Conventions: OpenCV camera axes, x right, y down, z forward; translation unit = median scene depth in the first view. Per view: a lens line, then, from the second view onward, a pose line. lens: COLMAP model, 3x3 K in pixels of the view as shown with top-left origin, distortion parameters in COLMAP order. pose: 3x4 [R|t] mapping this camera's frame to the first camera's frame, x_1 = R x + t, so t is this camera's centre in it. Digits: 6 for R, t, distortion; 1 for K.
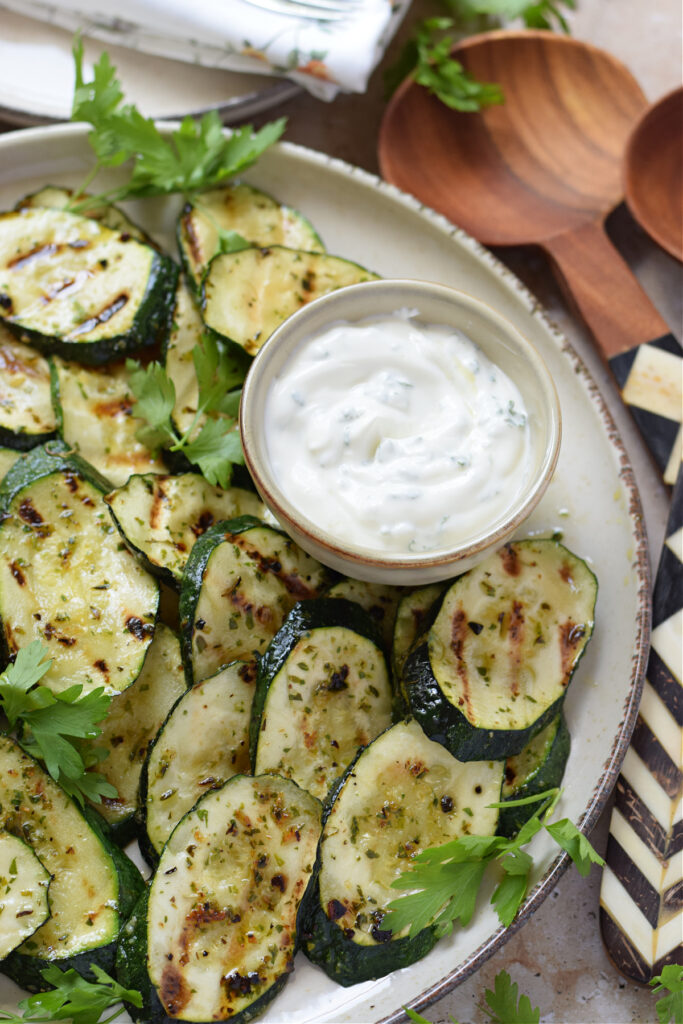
lens RADIAL K [[2451.8, 0, 341.5], [0, 2451.8, 512.0], [0, 0, 1]] dist [-0.119713, -0.474384]
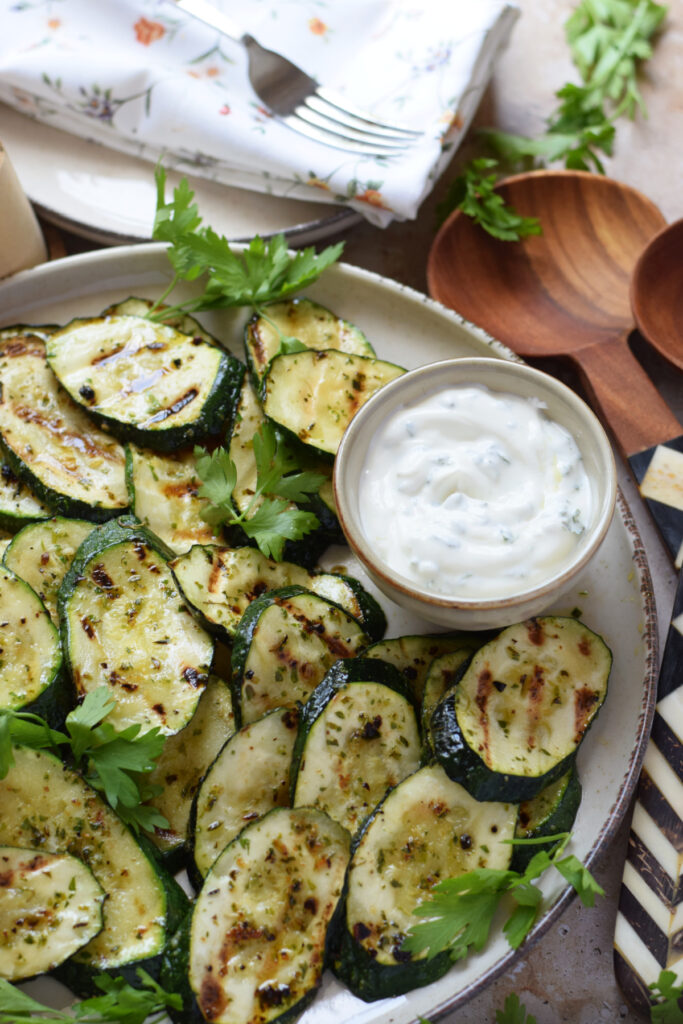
lens RADIAL K [[2451.8, 0, 341.5], [0, 2451.8, 512.0], [0, 0, 1]] dist [-0.119713, -0.474384]
pose [[0.998497, 0.022819, -0.049822, 0.037901], [-0.027630, 0.994791, -0.098120, 0.079684], [0.047324, 0.099349, 0.993927, -0.112055]]
